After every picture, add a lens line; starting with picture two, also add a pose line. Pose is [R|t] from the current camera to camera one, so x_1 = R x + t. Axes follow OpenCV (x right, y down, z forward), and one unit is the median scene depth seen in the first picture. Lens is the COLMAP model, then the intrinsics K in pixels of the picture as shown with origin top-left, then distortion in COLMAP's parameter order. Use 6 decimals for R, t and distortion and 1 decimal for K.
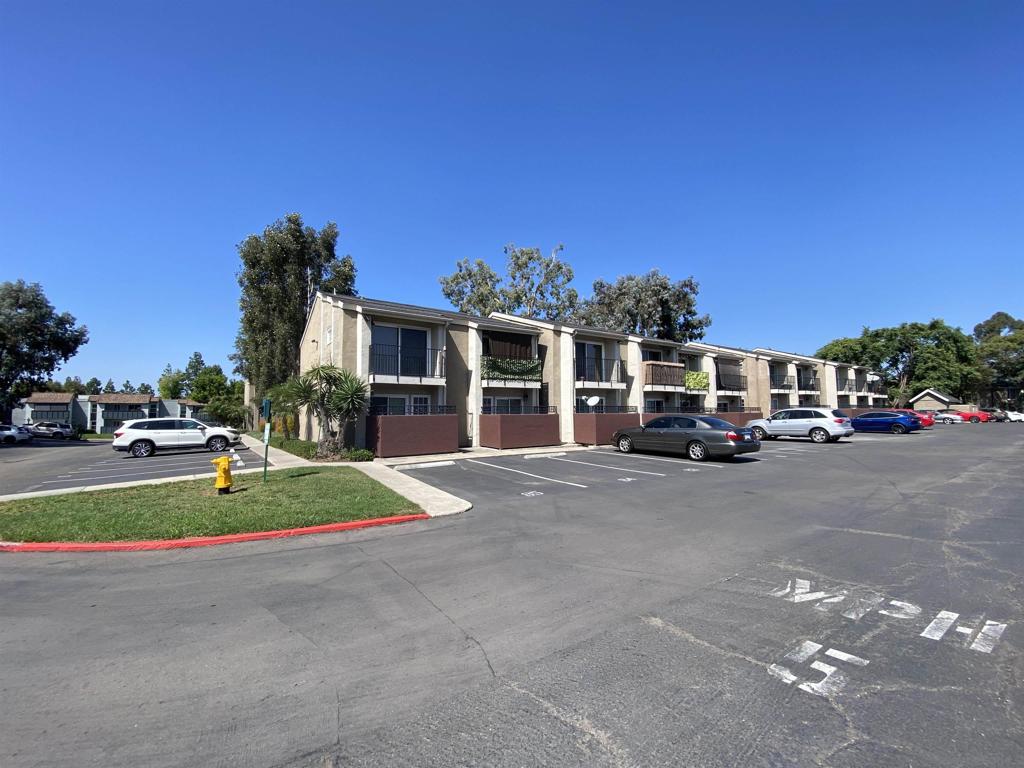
lens RADIAL K [[409.3, 0, 510.5], [0, 409.3, 384.5], [0, 0, 1]] dist [-0.000179, -0.000003]
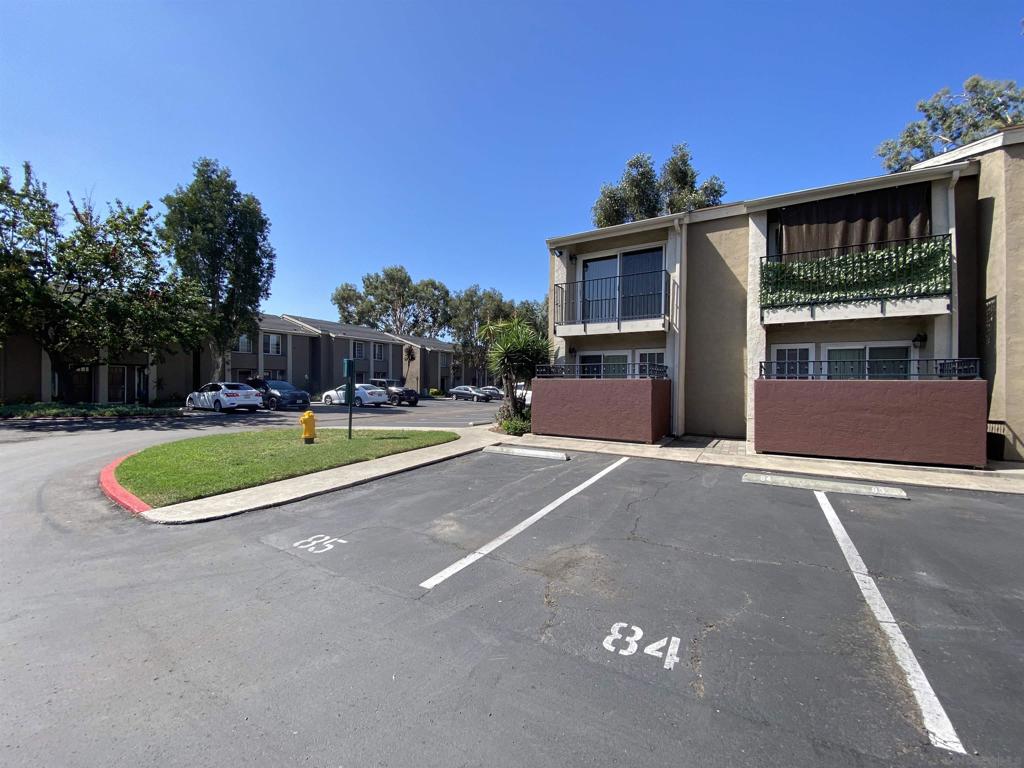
lens RADIAL K [[411.0, 0, 512.5], [0, 411.0, 379.3], [0, 0, 1]] dist [0.002956, 0.000151]
pose [[0.429993, 0.011949, -0.902753, 0.259227], [0.048185, 0.998184, 0.036163, 0.039326], [0.901546, -0.059049, 0.428636, 0.491430]]
